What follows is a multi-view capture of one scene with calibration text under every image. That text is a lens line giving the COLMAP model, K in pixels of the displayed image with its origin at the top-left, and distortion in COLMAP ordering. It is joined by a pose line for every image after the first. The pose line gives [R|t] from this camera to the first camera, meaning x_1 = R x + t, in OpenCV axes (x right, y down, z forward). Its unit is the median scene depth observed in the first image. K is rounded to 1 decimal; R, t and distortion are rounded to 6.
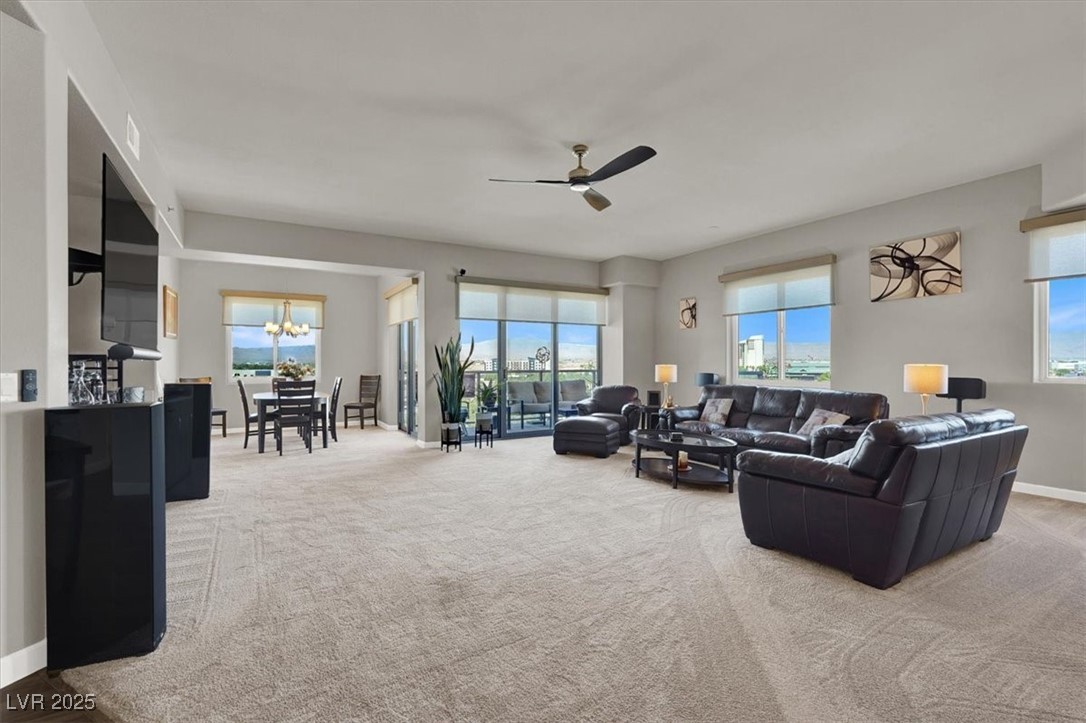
lens RADIAL K [[493.4, 0, 543.0], [0, 493.4, 361.5], [0, 0, 1]] dist [-0.004339, 0.000455]
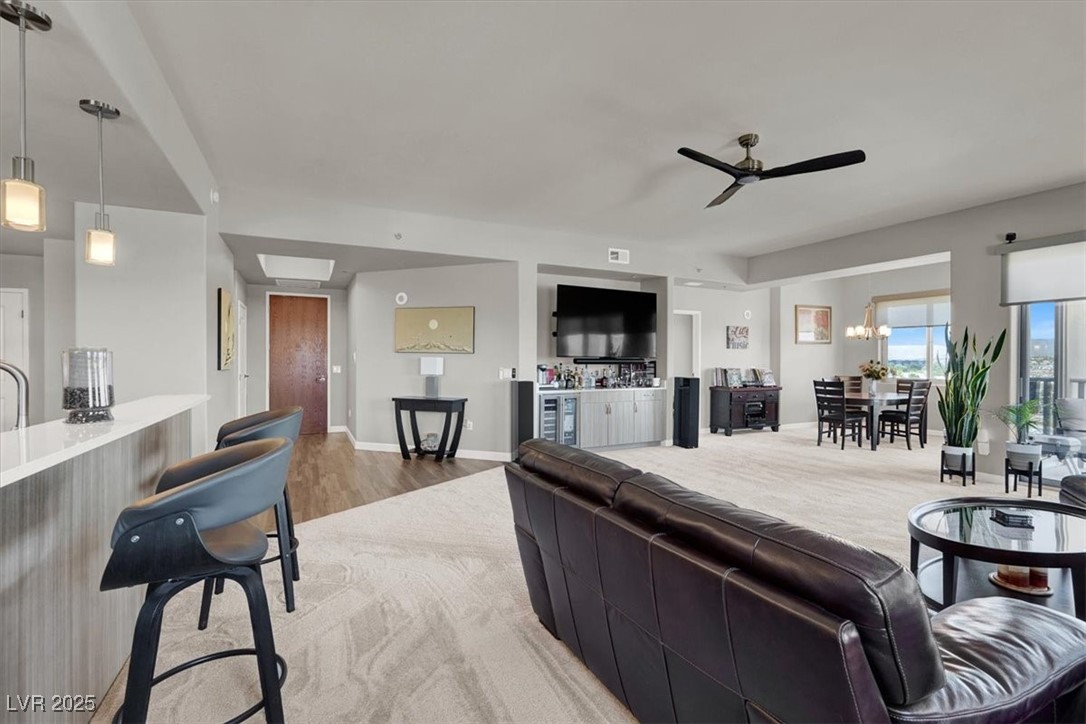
lens RADIAL K [[484.6, 0, 543.0], [0, 484.6, 362.0], [0, 0, 1]] dist [-0.002407, 0.000464]
pose [[-0.056720, 0.007453, -0.998362, 0.611973], [0.003365, 0.999968, 0.007274, -0.013356], [0.998384, -0.002947, -0.056743, 0.413783]]
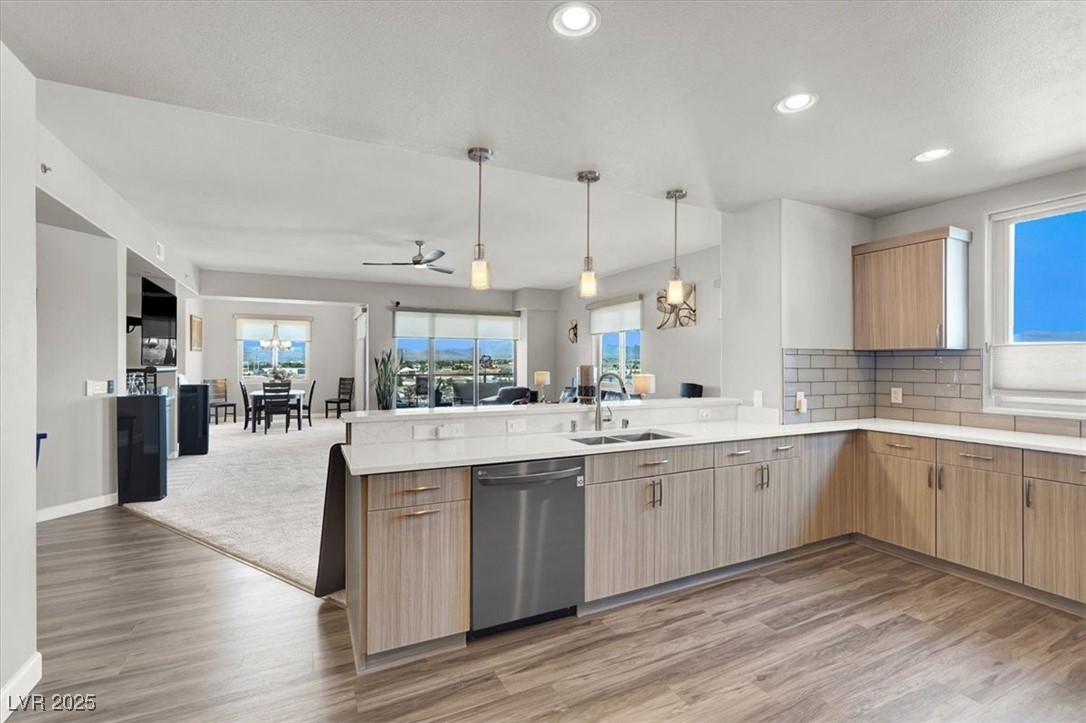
lens RADIAL K [[493.4, 0, 543.0], [0, 493.4, 361.5], [0, 0, 1]] dist [-0.004339, 0.000455]
pose [[0.997767, 0.001363, -0.066771, 0.364881], [-0.001292, 0.999999, 0.001104, -0.023845], [0.066773, -0.001015, 0.997768, -0.375783]]
